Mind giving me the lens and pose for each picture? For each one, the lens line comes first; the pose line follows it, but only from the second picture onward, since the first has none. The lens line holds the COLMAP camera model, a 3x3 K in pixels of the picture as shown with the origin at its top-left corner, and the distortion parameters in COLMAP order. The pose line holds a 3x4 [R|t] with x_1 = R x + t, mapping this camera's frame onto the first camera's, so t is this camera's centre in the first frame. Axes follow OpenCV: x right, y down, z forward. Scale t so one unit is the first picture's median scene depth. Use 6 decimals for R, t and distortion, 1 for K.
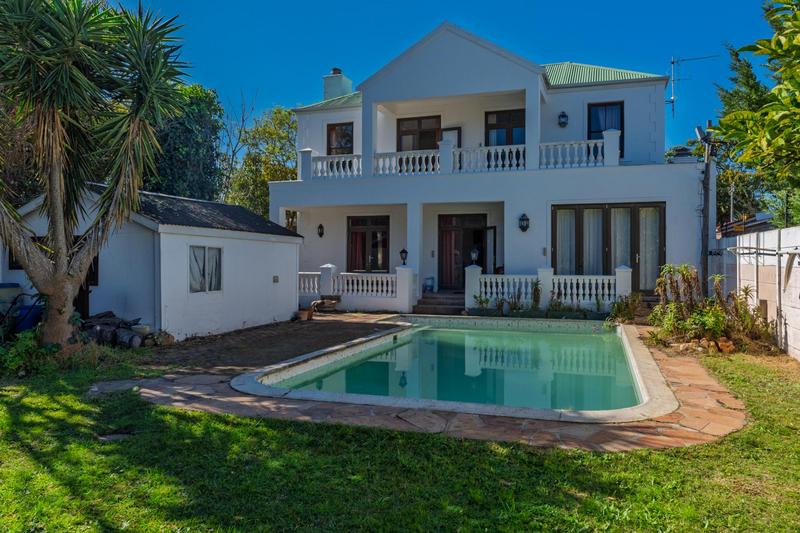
lens RADIAL K [[586.7, 0, 405.1], [0, 586.7, 264.2], [0, 0, 1]] dist [-0.002054, -0.020755]
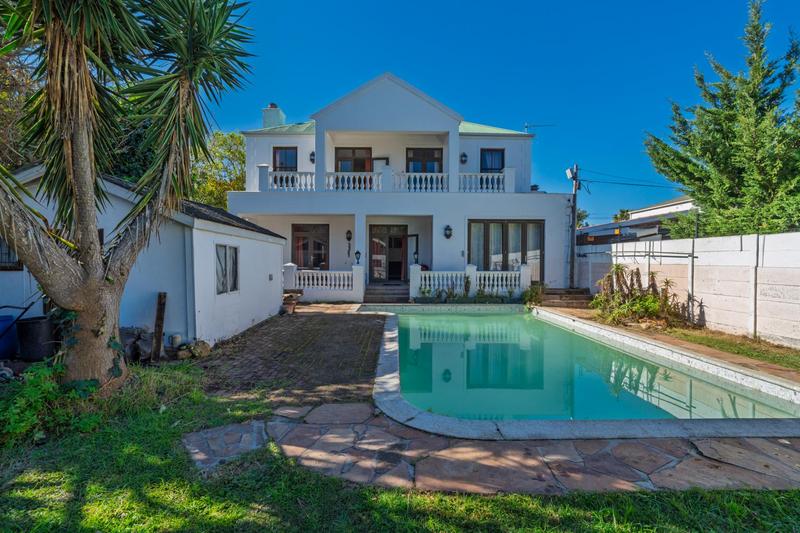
lens RADIAL K [[380.2, 0, 398.9], [0, 380.2, 270.4], [0, 0, 1]] dist [-0.013960, 0.003335]
pose [[0.942653, -0.007408, 0.333693, -0.235180], [0.000220, 0.999767, 0.021574, -0.002062], [-0.333775, -0.020263, 0.942435, 0.269470]]
